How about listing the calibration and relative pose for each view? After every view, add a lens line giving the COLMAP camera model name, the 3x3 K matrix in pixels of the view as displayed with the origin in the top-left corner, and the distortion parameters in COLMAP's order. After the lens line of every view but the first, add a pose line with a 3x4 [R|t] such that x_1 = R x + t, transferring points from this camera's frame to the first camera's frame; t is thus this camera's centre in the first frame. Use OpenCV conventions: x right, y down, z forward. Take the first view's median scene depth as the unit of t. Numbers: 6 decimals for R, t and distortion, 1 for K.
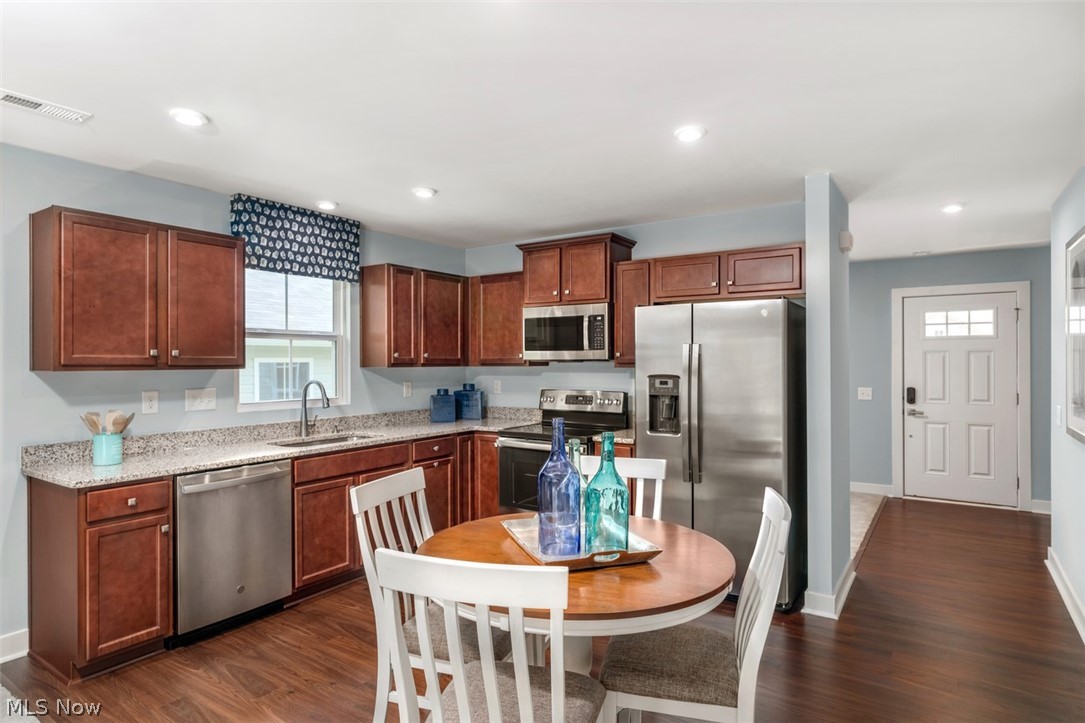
lens RADIAL K [[601.9, 0, 542.5], [0, 601.9, 361.5], [0, 0, 1]] dist [0.000351, 0.000856]
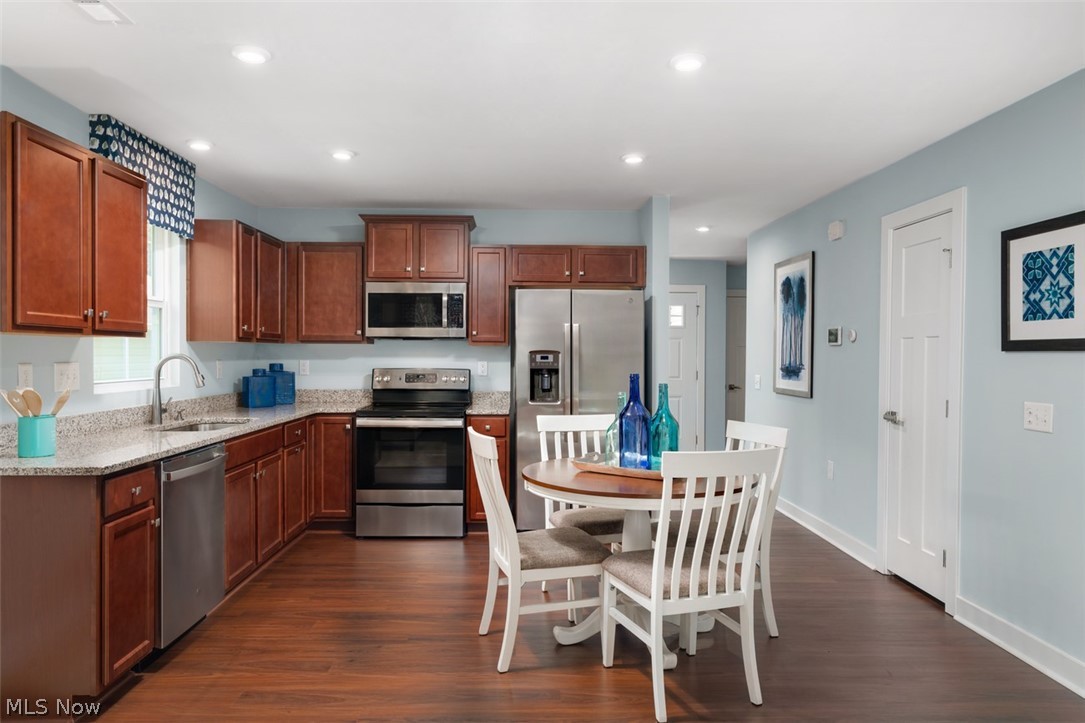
lens RADIAL K [[710.2, 0, 542.5], [0, 710.2, 361.5], [0, 0, 1]] dist [0.004392, 0.002647]
pose [[0.814972, -0.000105, 0.579500, -0.523844], [-0.007160, 0.999922, 0.010250, 0.026369], [-0.579456, -0.012503, 0.814908, -0.081677]]
